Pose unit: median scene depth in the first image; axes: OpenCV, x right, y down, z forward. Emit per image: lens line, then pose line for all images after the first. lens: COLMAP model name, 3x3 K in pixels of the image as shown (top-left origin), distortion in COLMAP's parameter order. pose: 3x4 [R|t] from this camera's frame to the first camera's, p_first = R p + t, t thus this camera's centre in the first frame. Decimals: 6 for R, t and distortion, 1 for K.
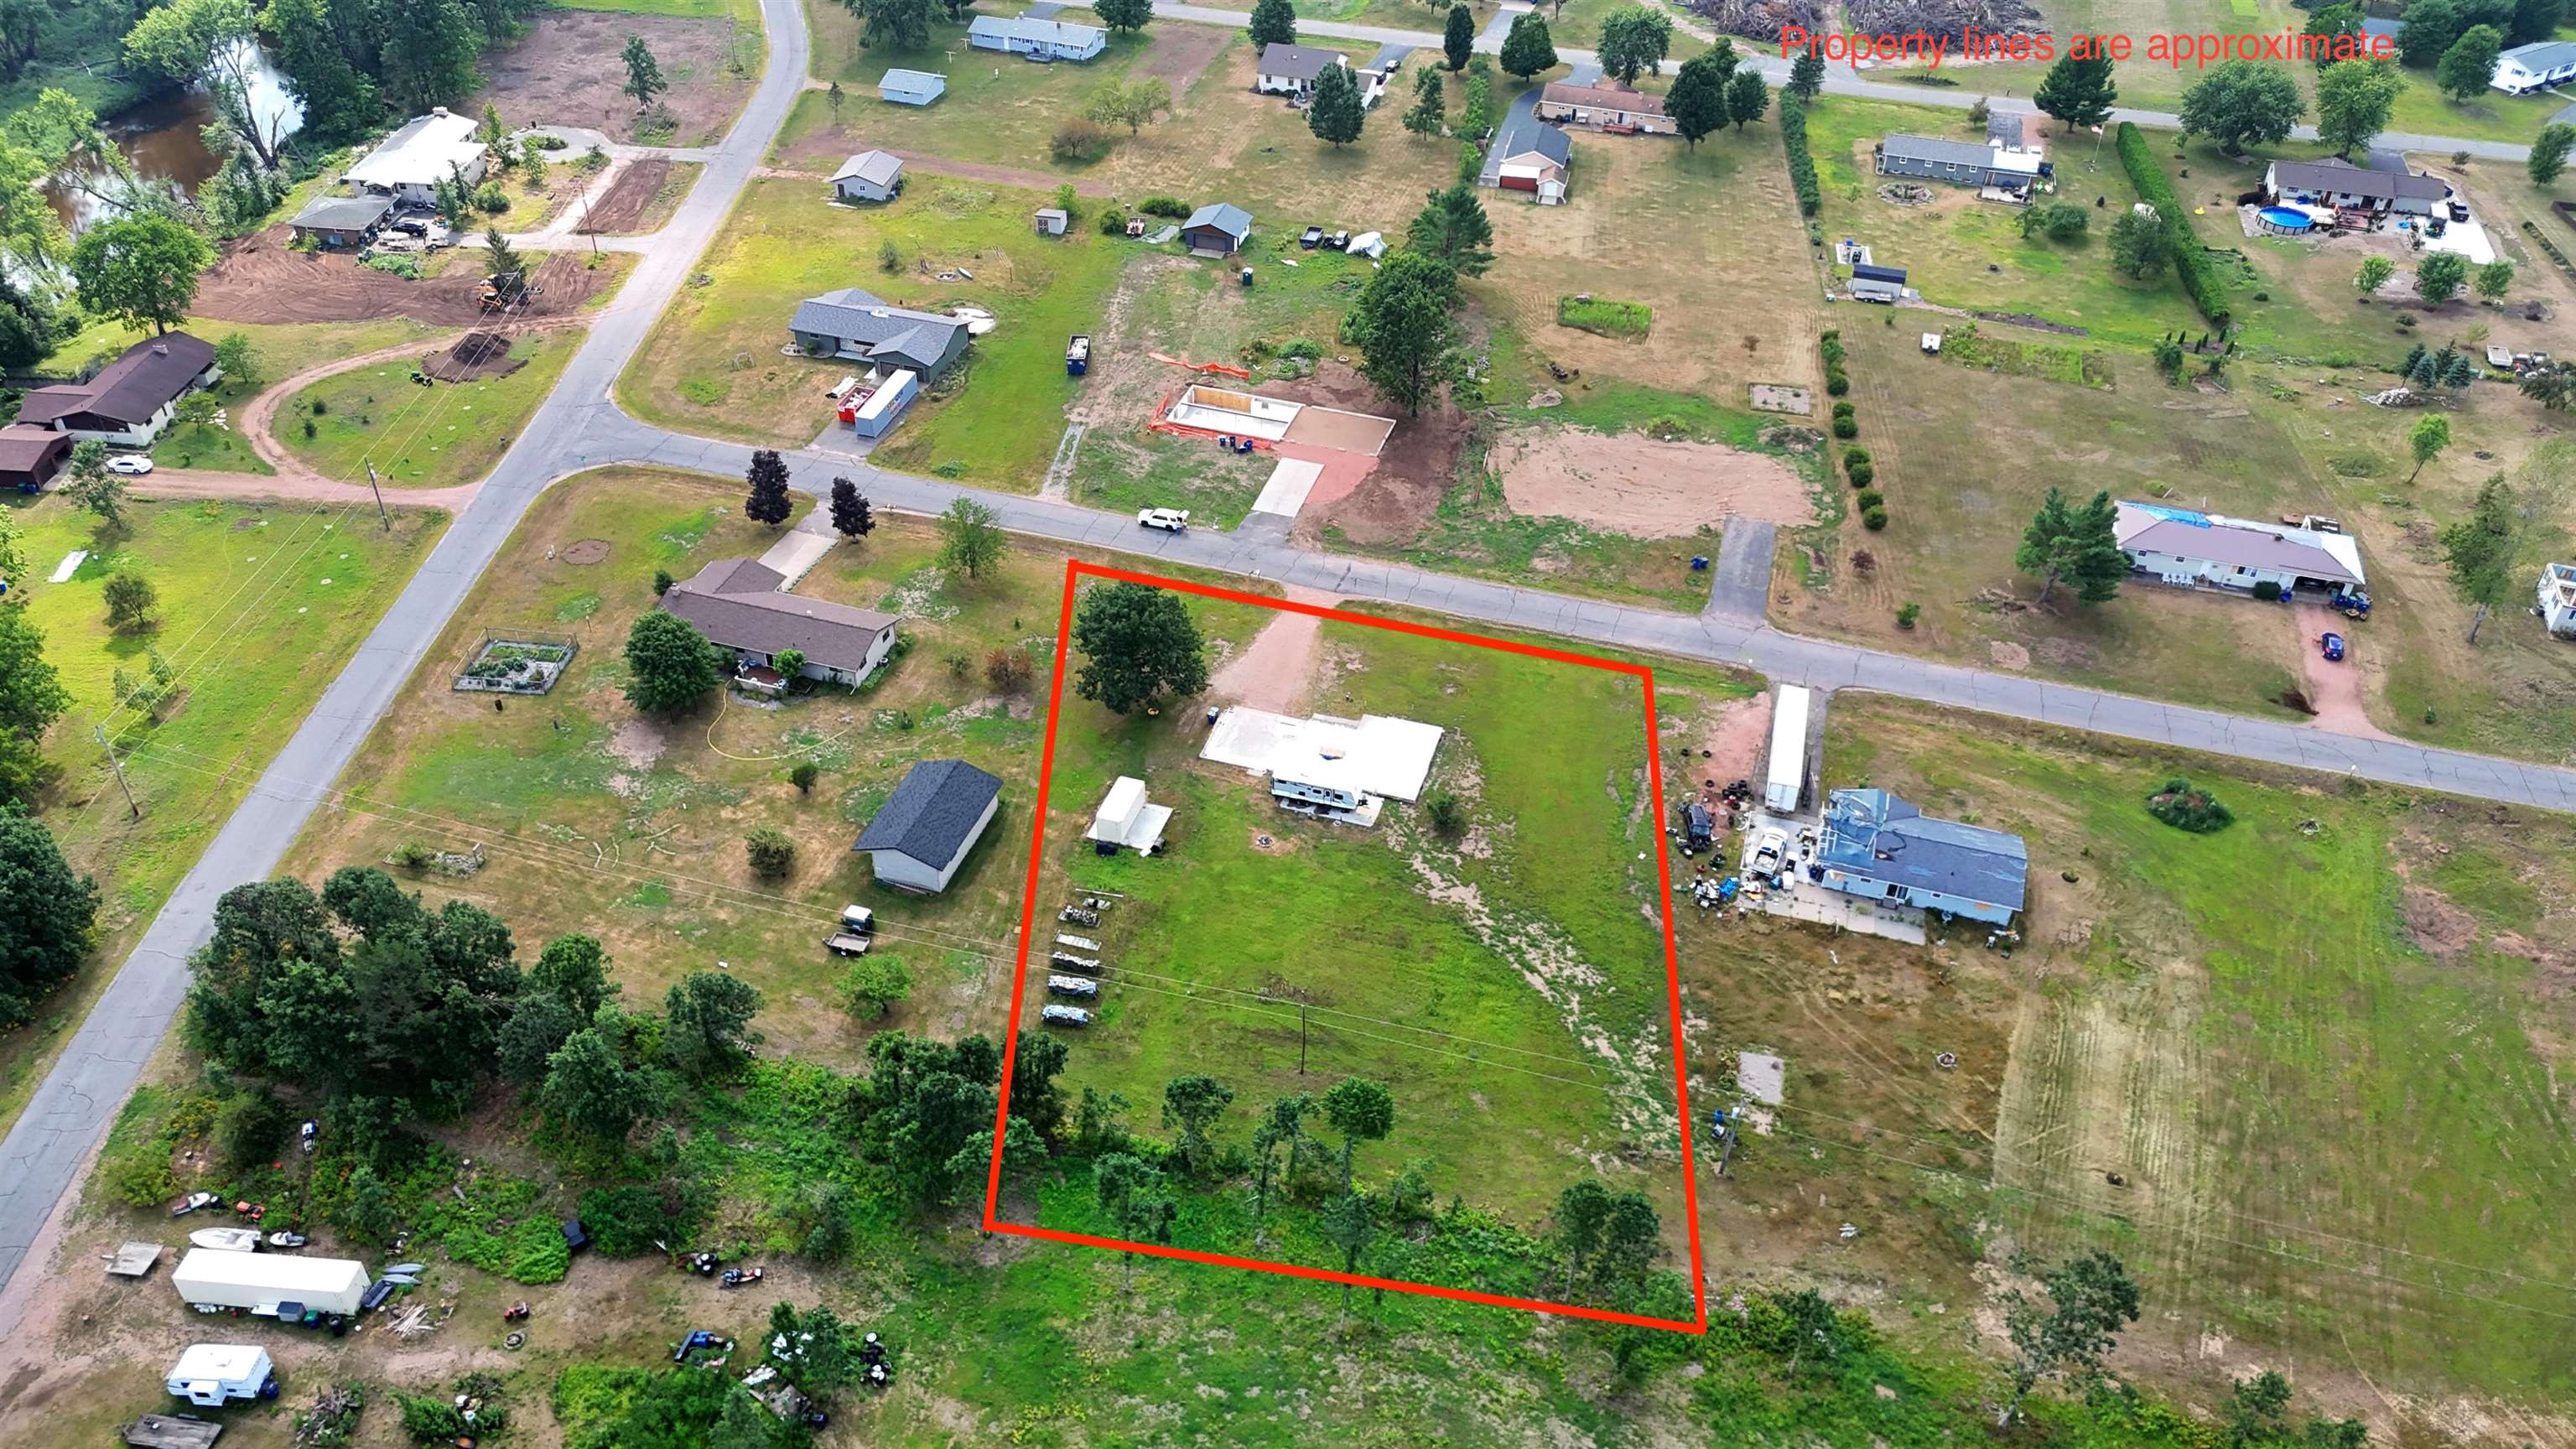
lens RADIAL K [[1891.9, 0, 1288.0], [0, 1891.9, 724.5], [0, 0, 1]] dist [0.084146, -0.085534]
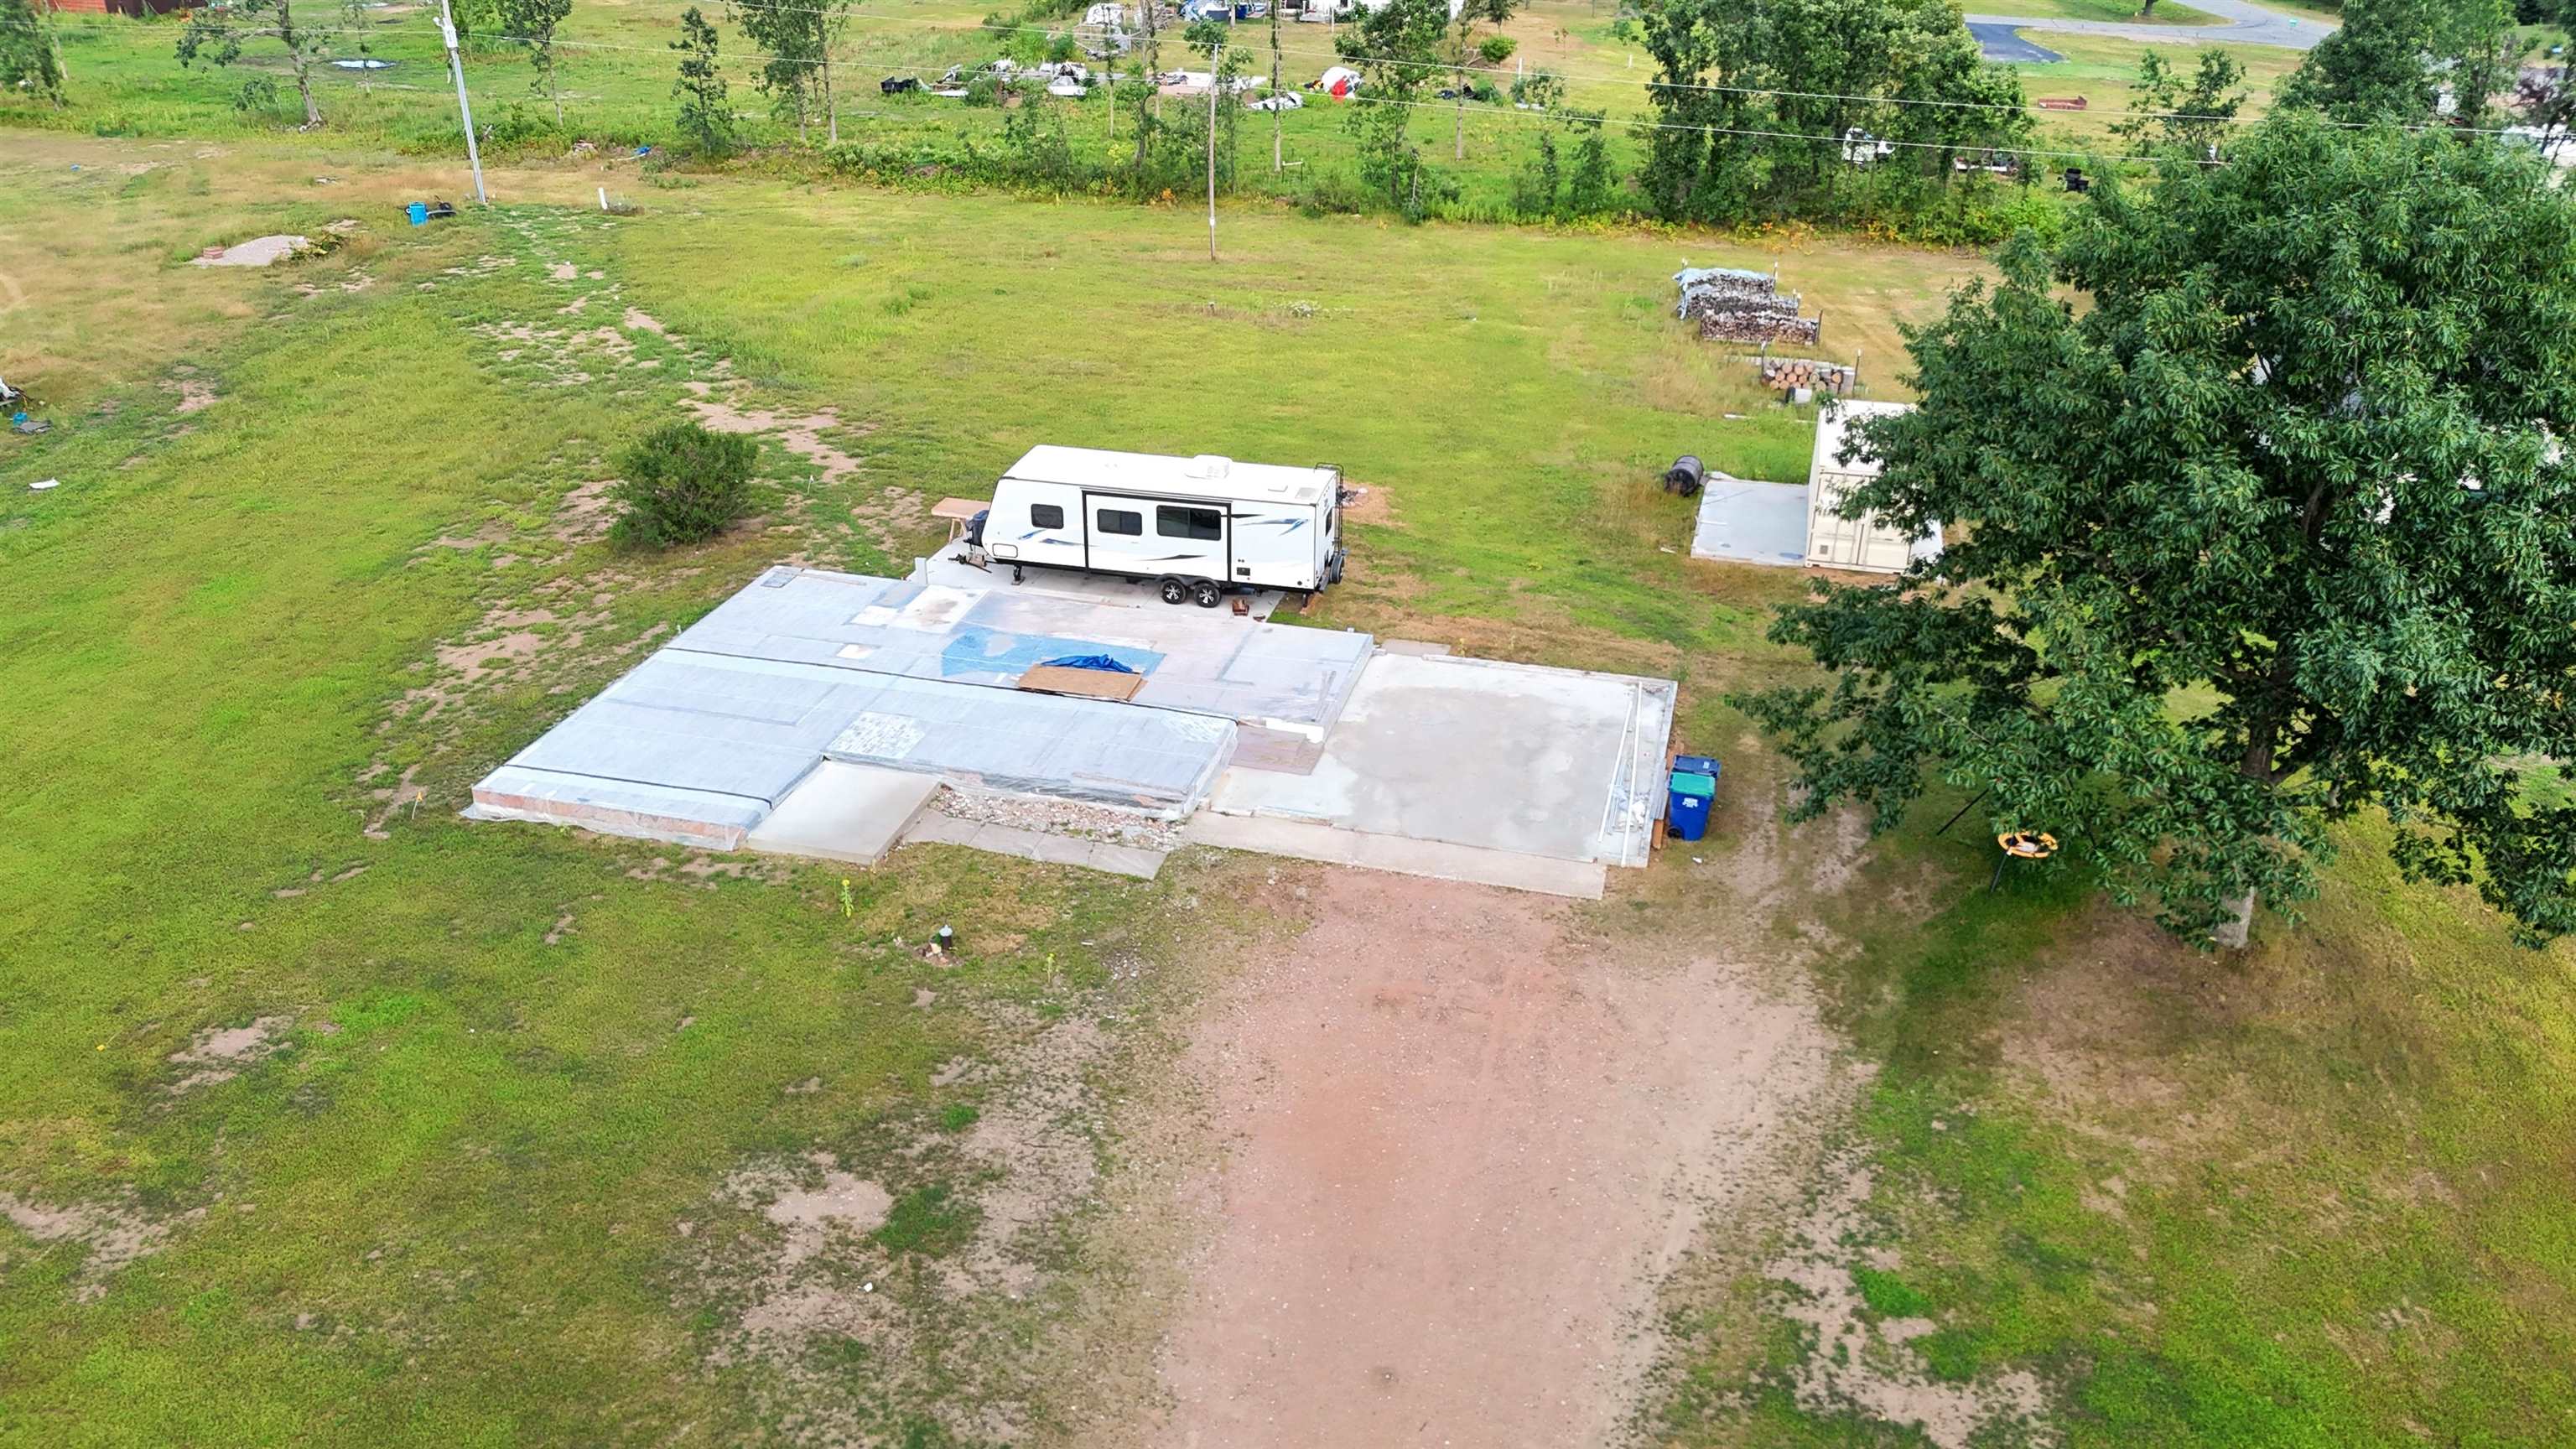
lens RADIAL K [[1891.9, 0, 1288.0], [0, 1891.9, 724.5], [0, 0, 1]] dist [0.084146, -0.085534]
pose [[-0.998329, -0.014258, -0.056001, 0.012520], [-0.056638, 0.433777, 0.899238, -0.192263], [0.011471, 0.900907, -0.433860, 1.168618]]
